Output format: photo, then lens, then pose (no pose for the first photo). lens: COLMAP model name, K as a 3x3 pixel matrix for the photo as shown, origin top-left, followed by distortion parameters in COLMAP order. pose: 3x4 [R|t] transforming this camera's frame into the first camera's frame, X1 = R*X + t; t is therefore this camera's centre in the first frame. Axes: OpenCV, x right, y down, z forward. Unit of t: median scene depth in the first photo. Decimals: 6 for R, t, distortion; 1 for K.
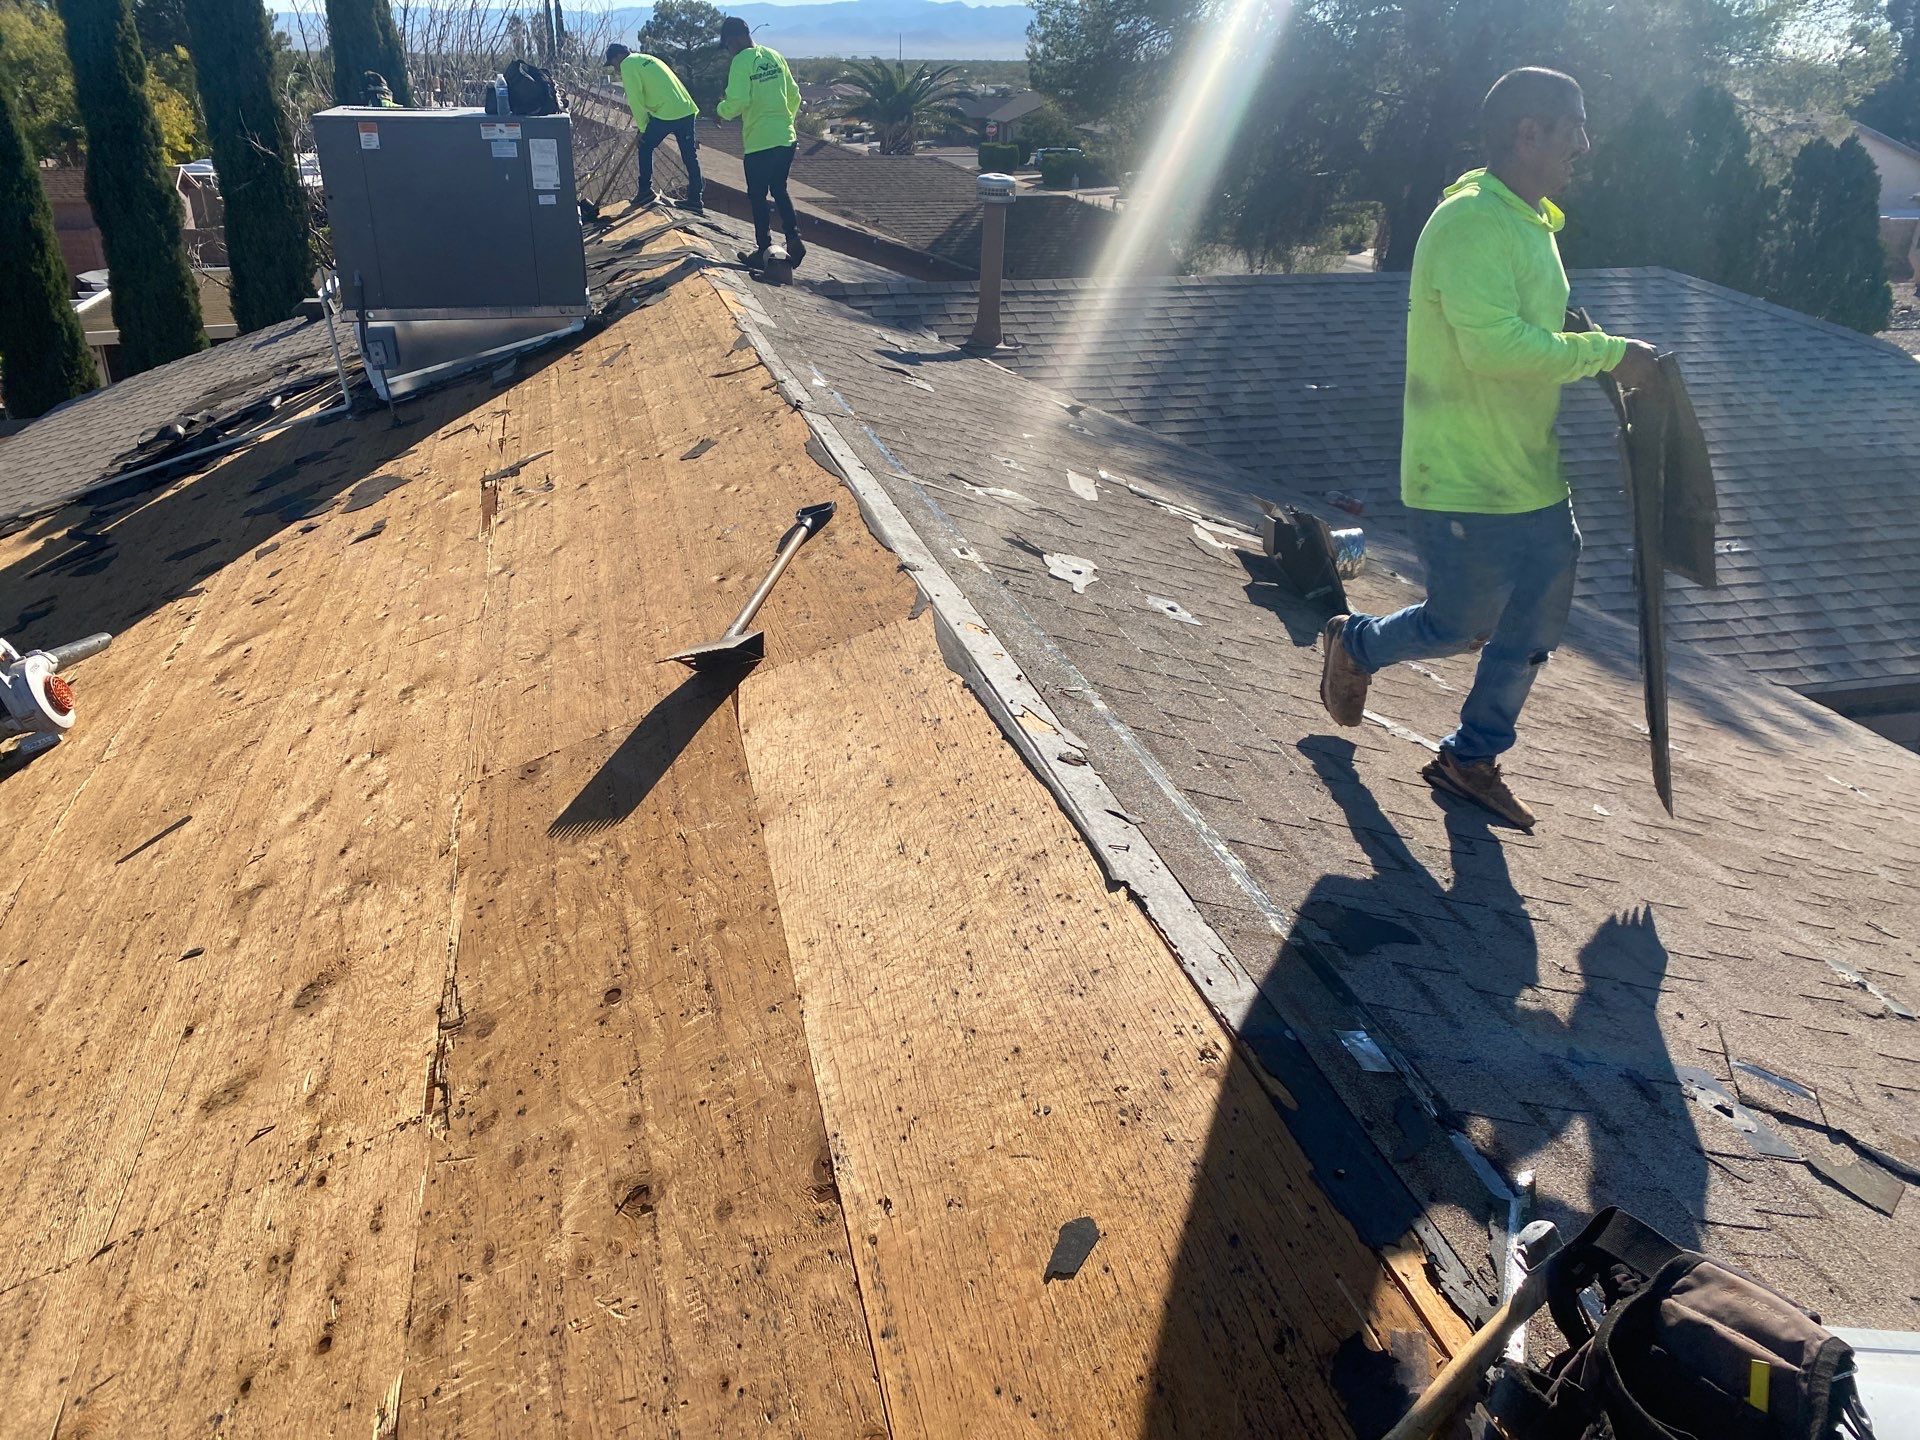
lens RADIAL K [[1520.2, 0, 957.1], [0, 1520.2, 706.9], [0, 0, 1]] dist [0.036200, 0.000264]
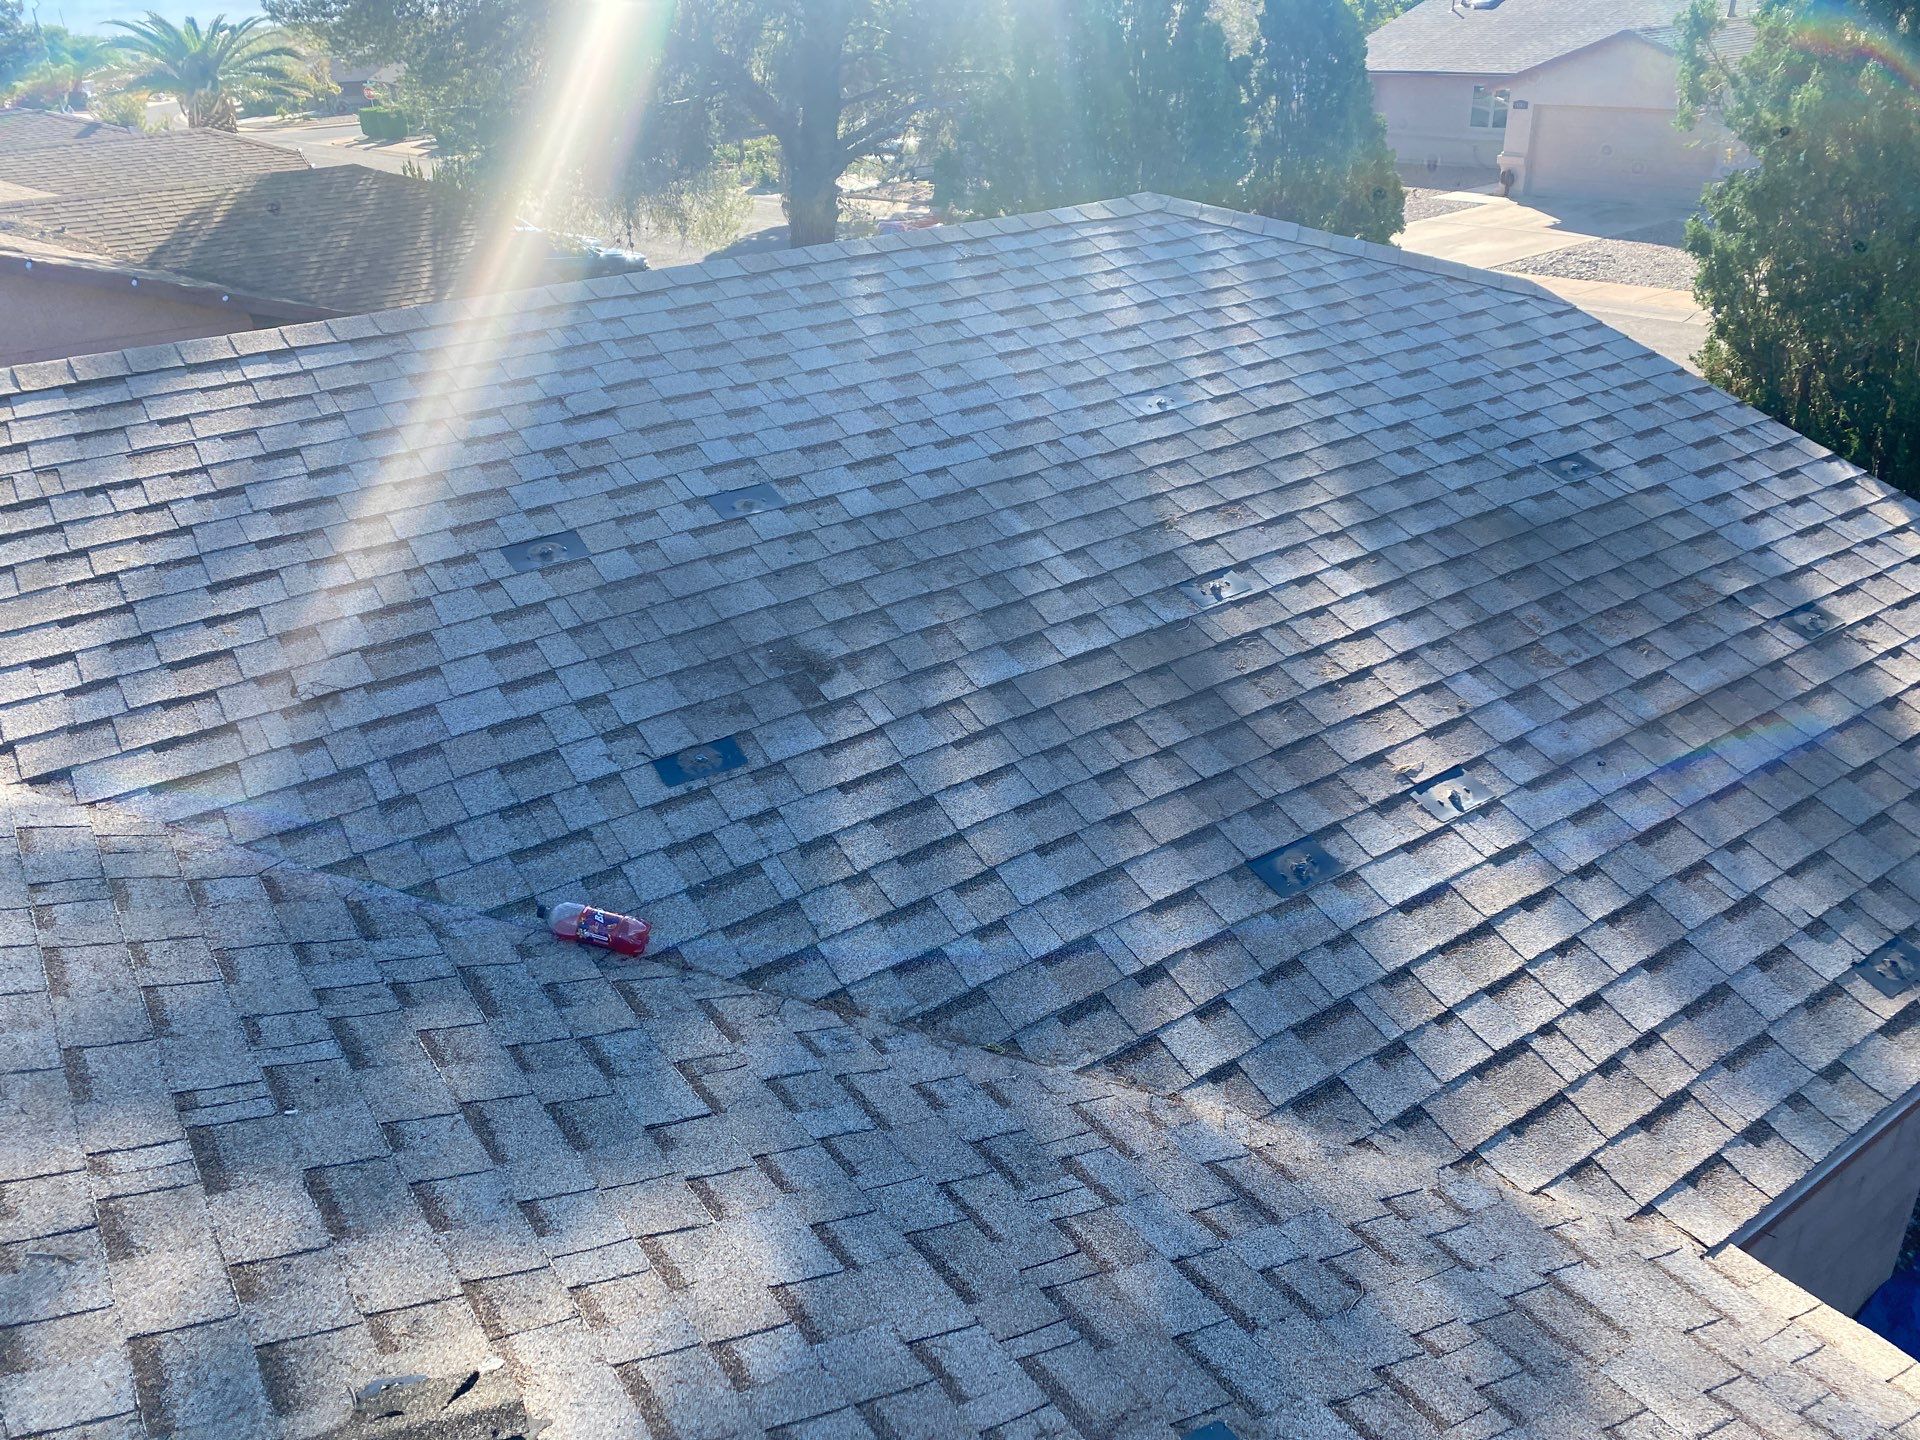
lens RADIAL K [[1520.2, 0, 957.5], [0, 1520.2, 729.6], [0, 0, 1]] dist [0.036200, 0.000264]
pose [[0.937729, -0.215621, 0.272346, 0.192140], [0.203302, 0.976389, 0.073023, -0.150368], [-0.281661, -0.013107, 0.959424, 0.477951]]
